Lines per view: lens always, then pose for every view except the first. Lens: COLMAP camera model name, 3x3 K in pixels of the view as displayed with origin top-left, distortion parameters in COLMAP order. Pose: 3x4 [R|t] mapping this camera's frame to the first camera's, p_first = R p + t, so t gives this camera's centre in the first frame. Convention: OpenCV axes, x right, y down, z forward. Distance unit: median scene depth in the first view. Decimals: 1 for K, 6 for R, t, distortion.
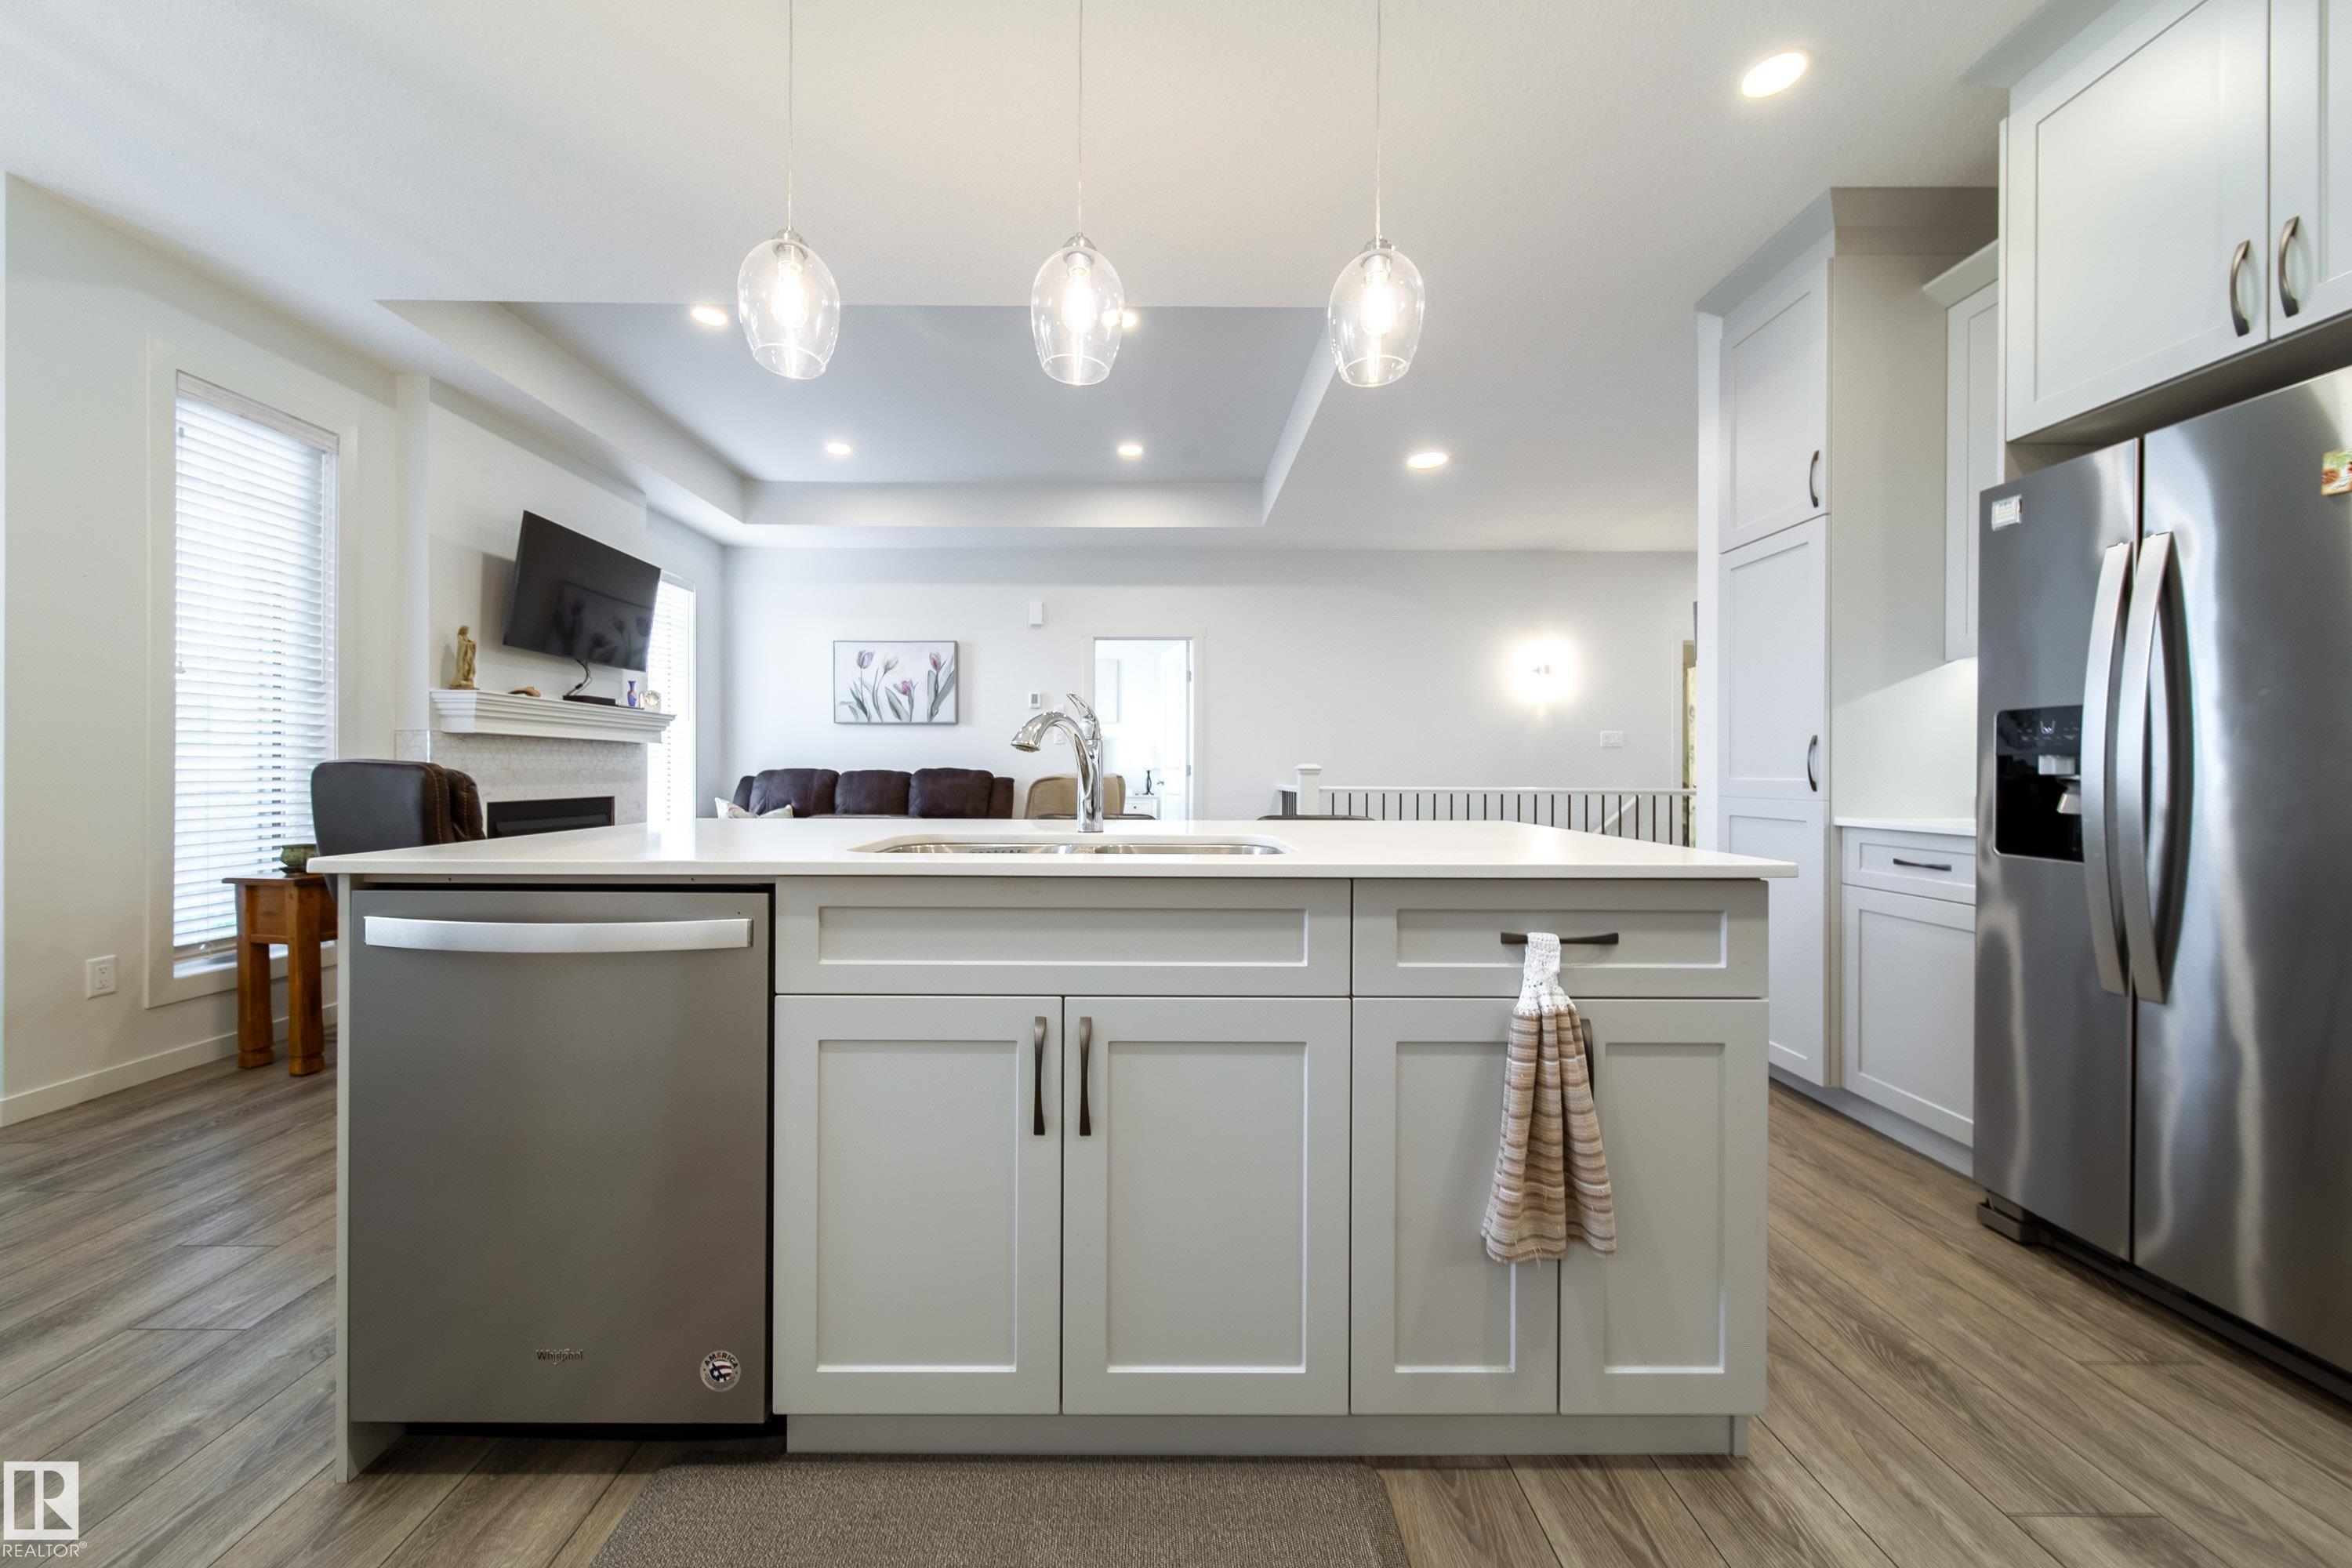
lens RADIAL K [[828.7, 0, 1154.4], [0, 828.7, 772.9], [0, 0, 1]] dist [0.002424, -0.001583]
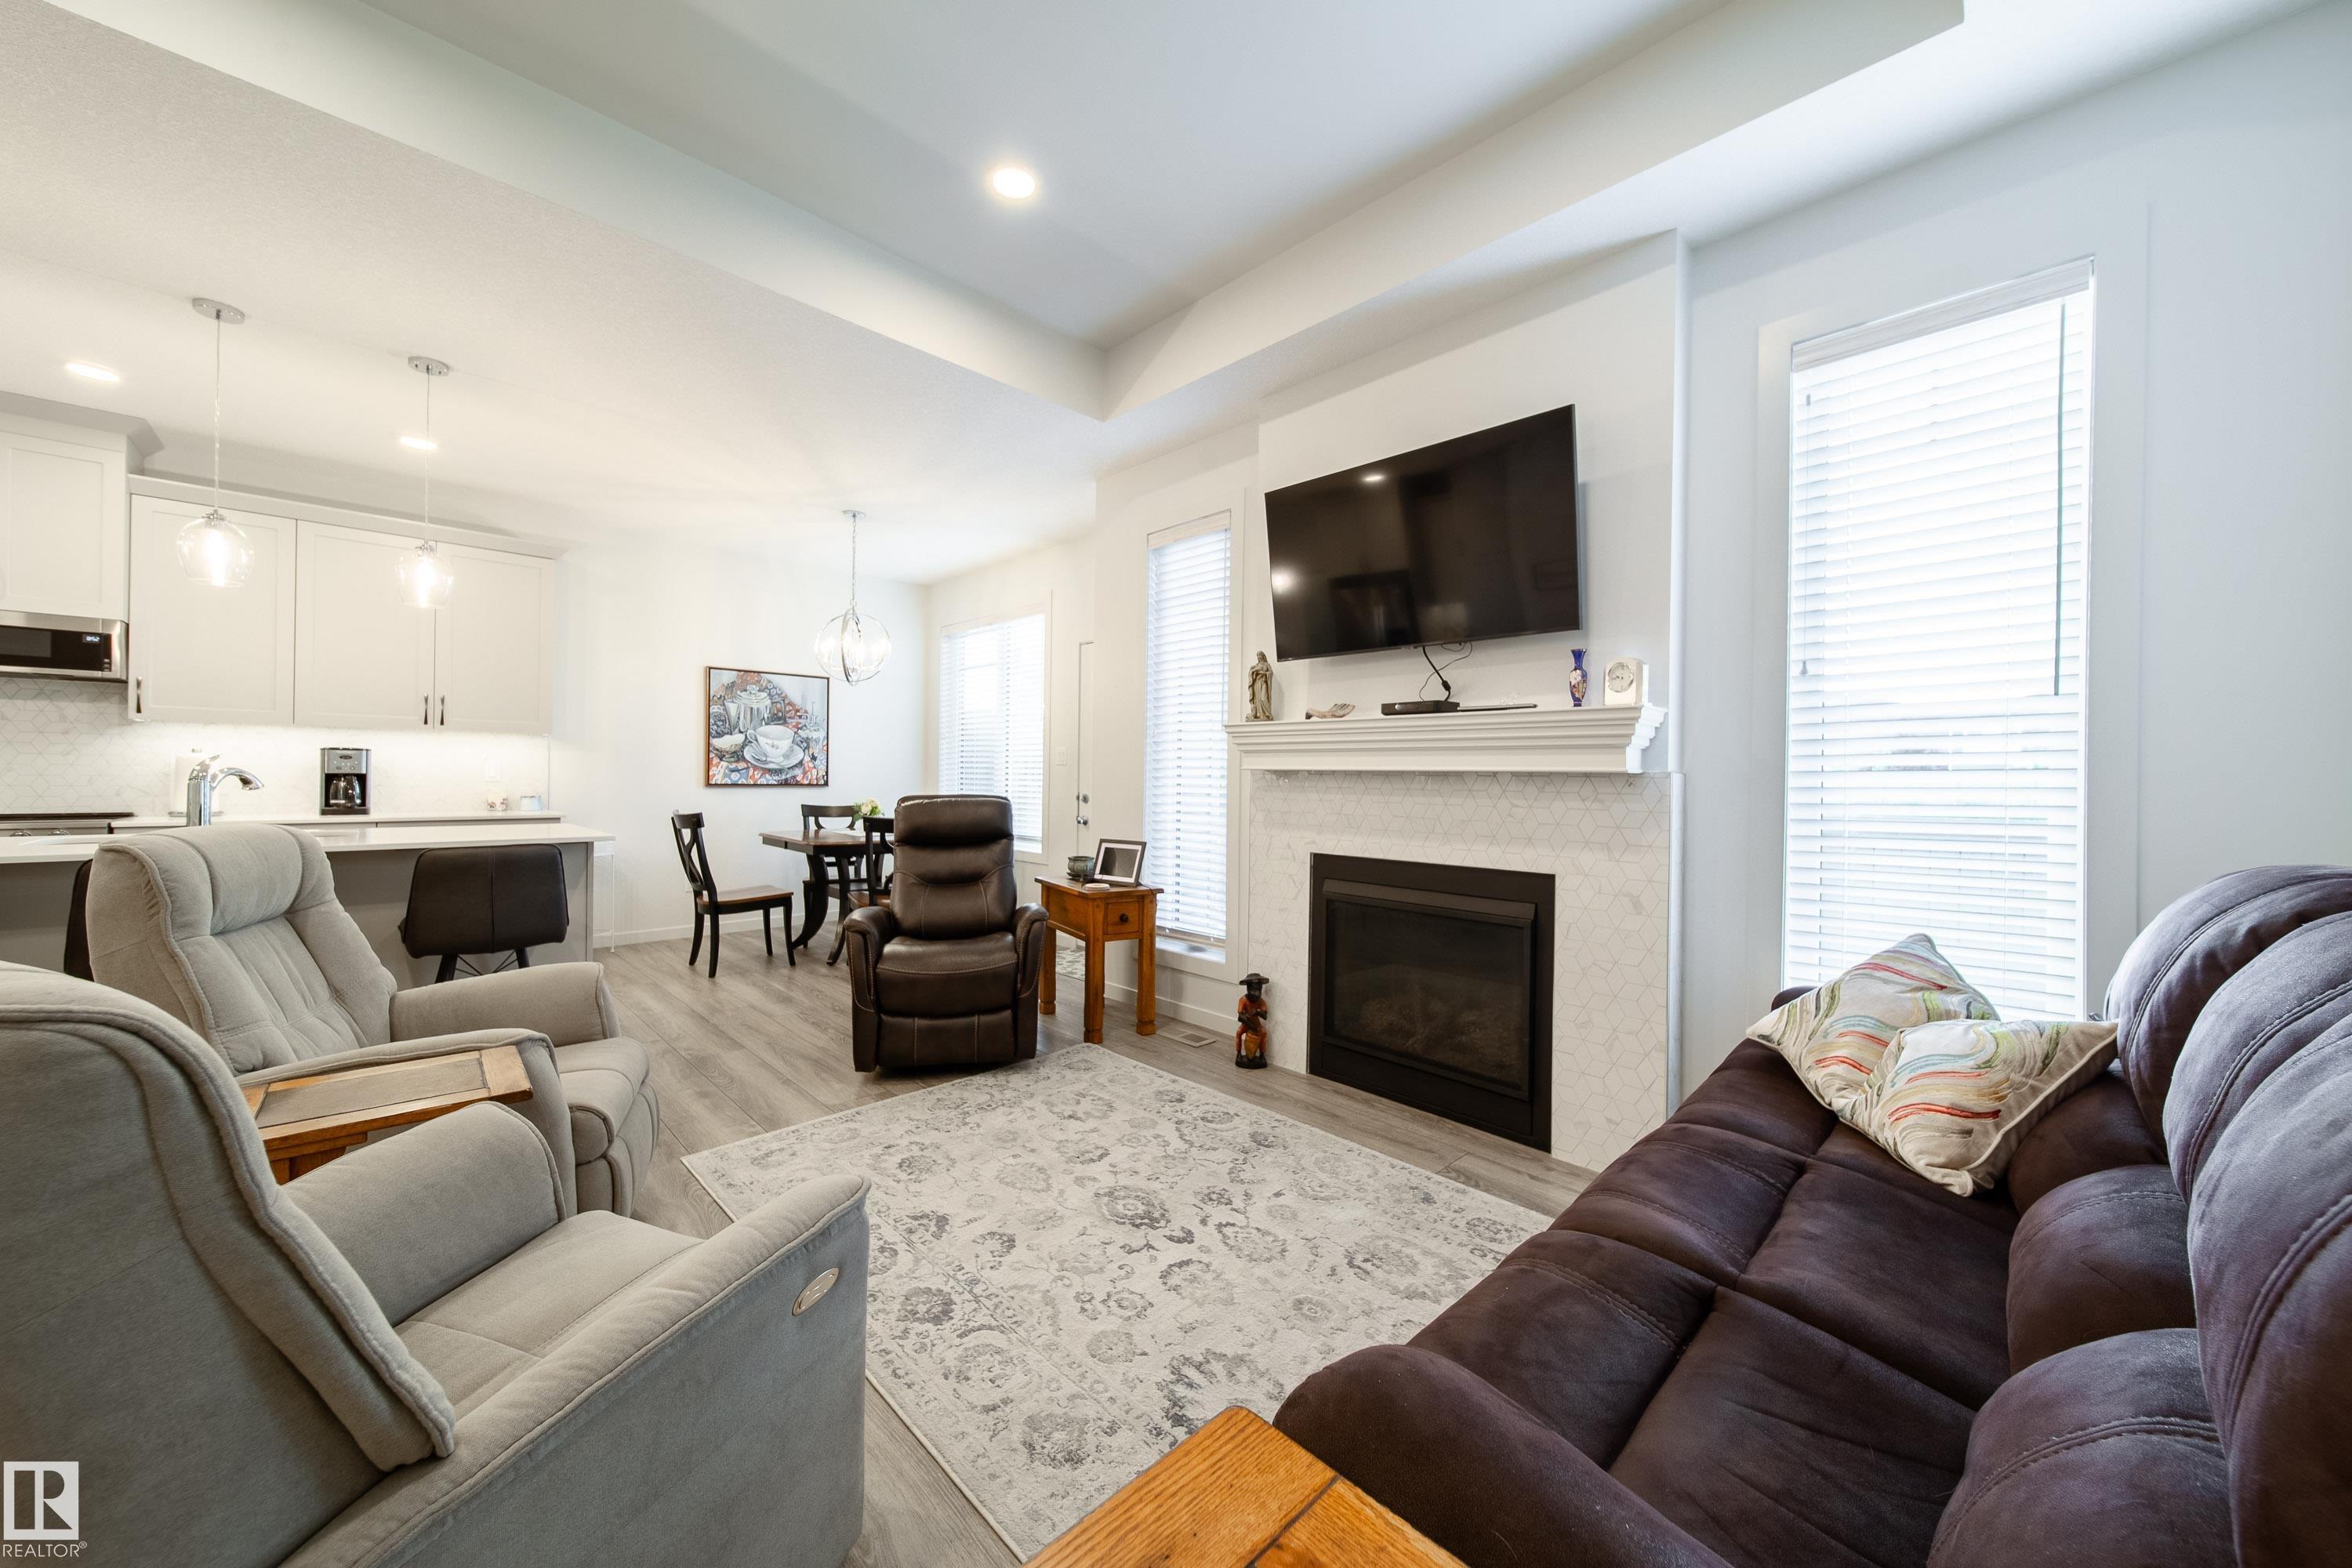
lens RADIAL K [[828.7, 0, 1183.2], [0, 828.7, 780.0], [0, 0, 1]] dist [0.002424, -0.001583]
pose [[-0.711452, -0.011426, -0.702642, -0.095207], [-0.018022, 0.999836, 0.001989, -0.025532], [0.702504, 0.014078, -0.711541, 1.055905]]
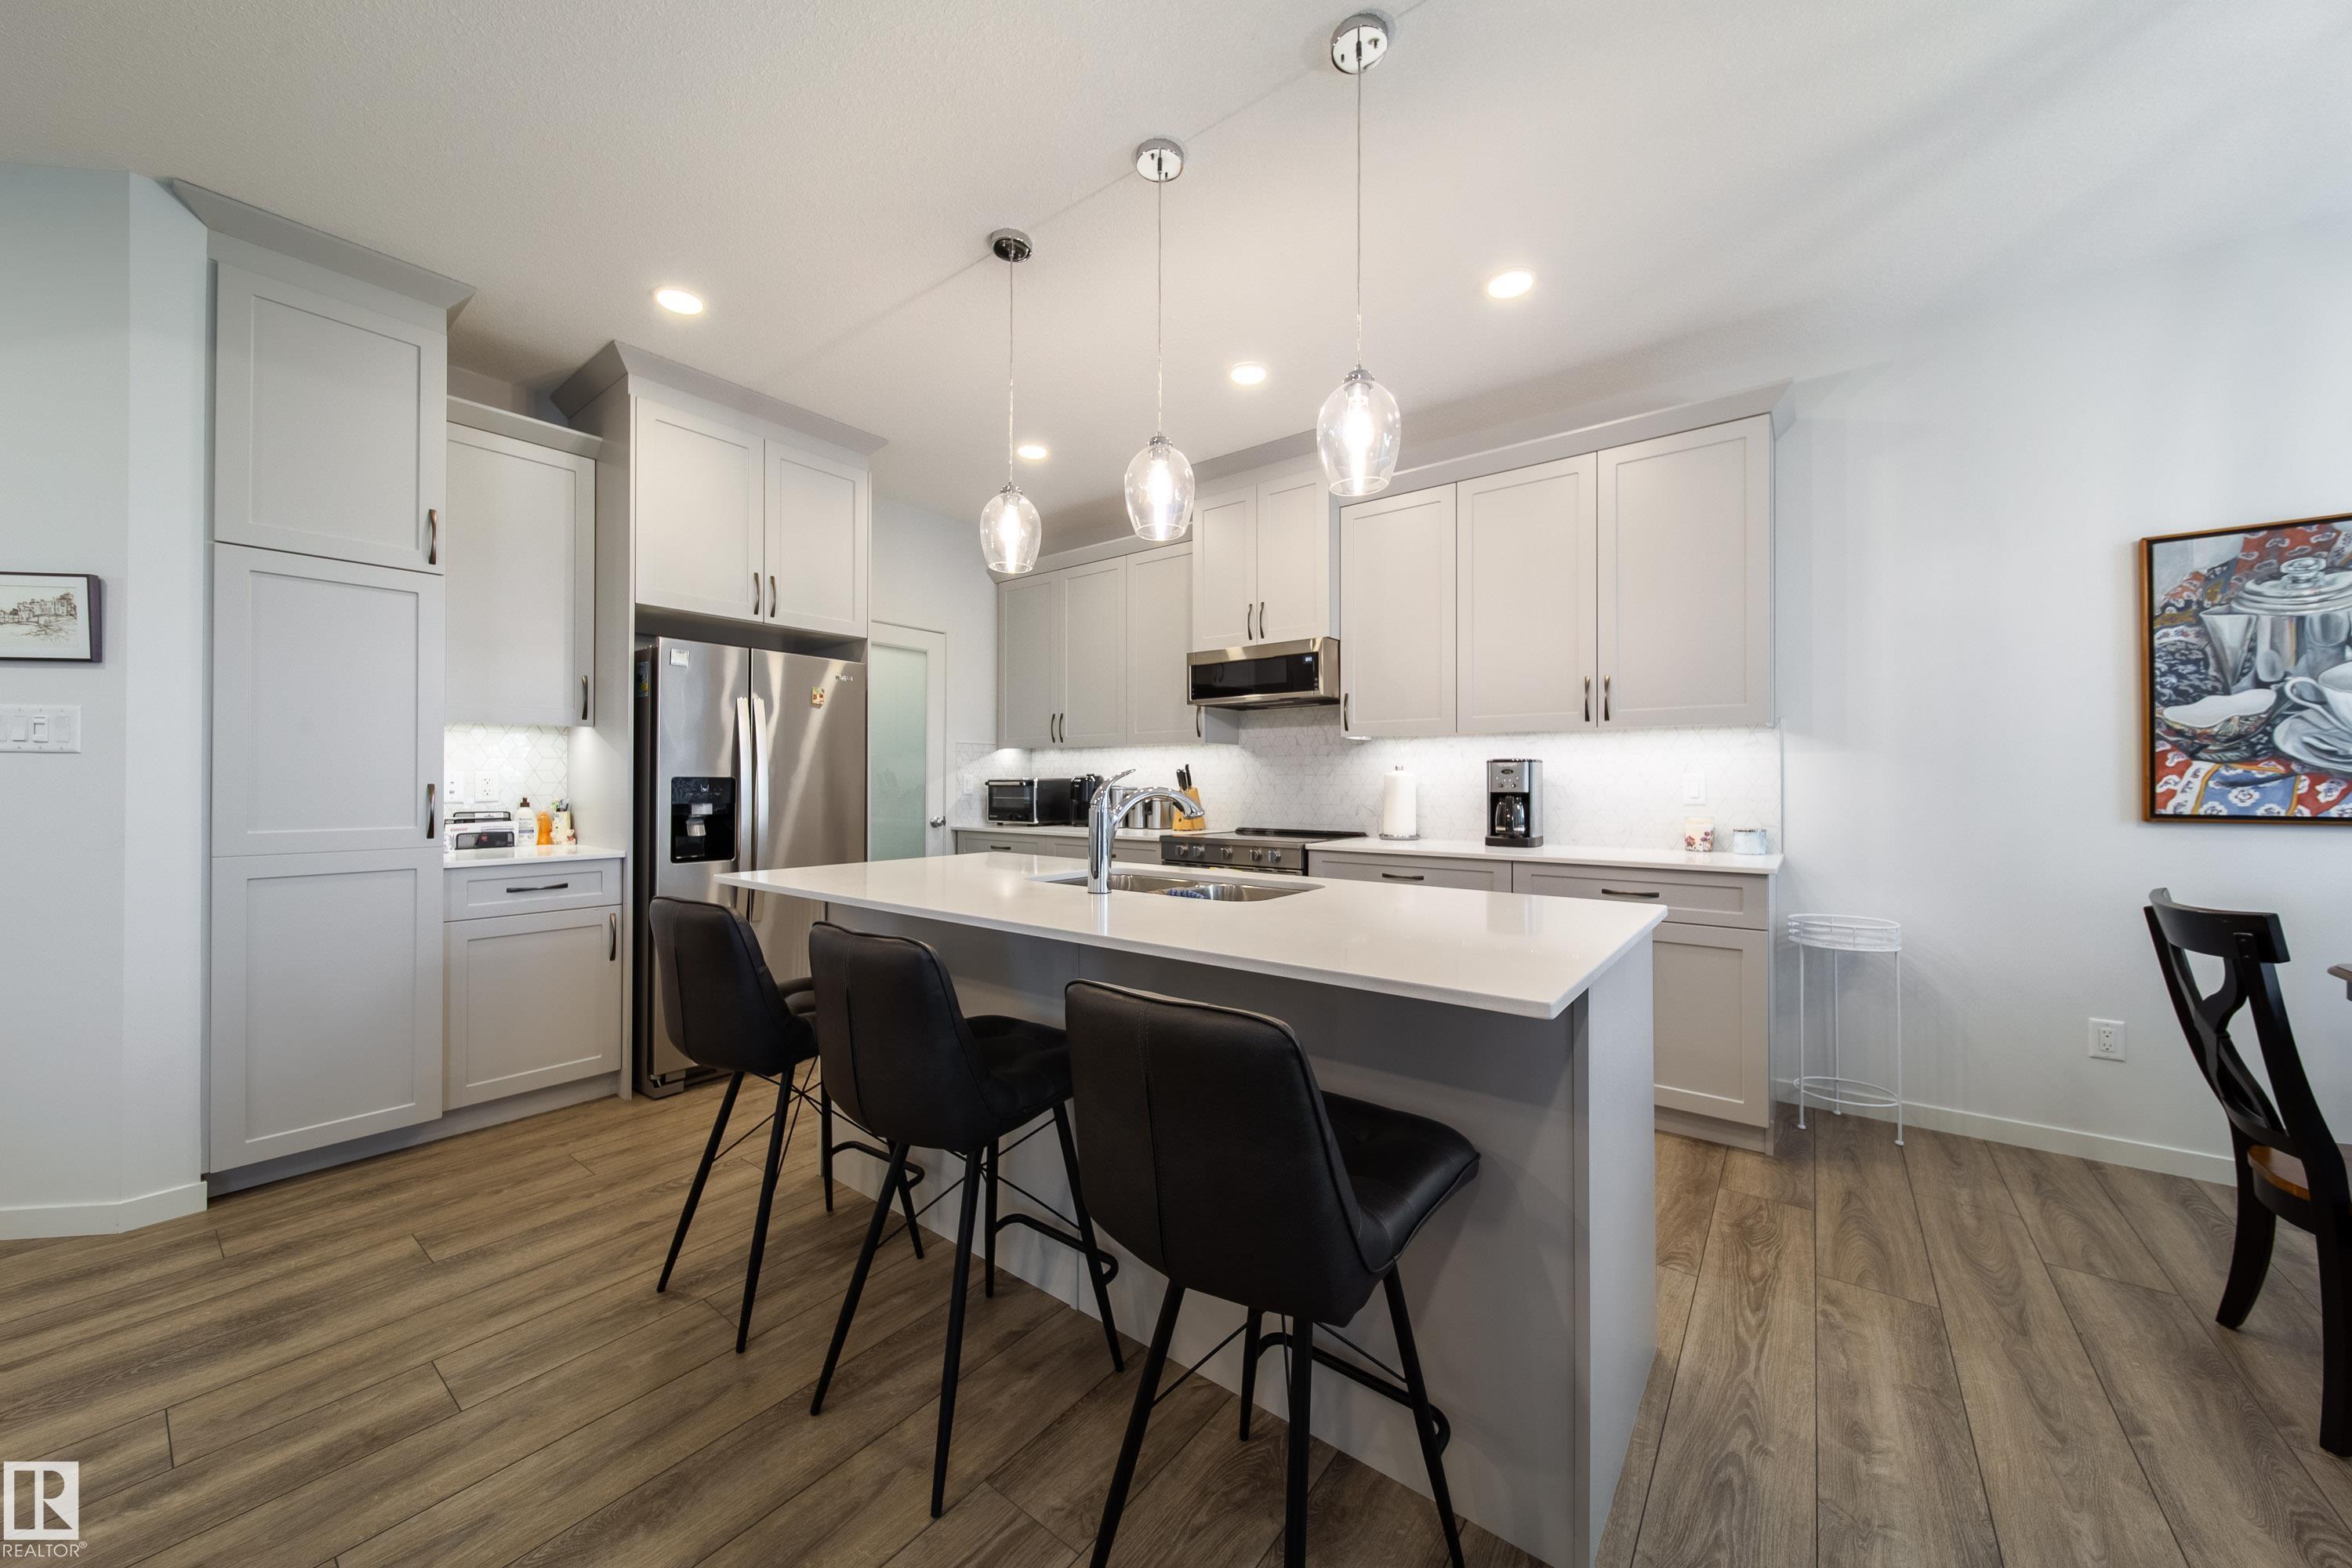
lens RADIAL K [[828.7, 0, 1183.4], [0, 828.7, 774.8], [0, 0, 1]] dist [0.002424, -0.001583]
pose [[-0.790967, -0.000772, 0.611858, -0.259963], [-0.003631, 0.999988, -0.003432, -0.025695], [-0.611848, -0.004936, -0.790960, 0.559456]]
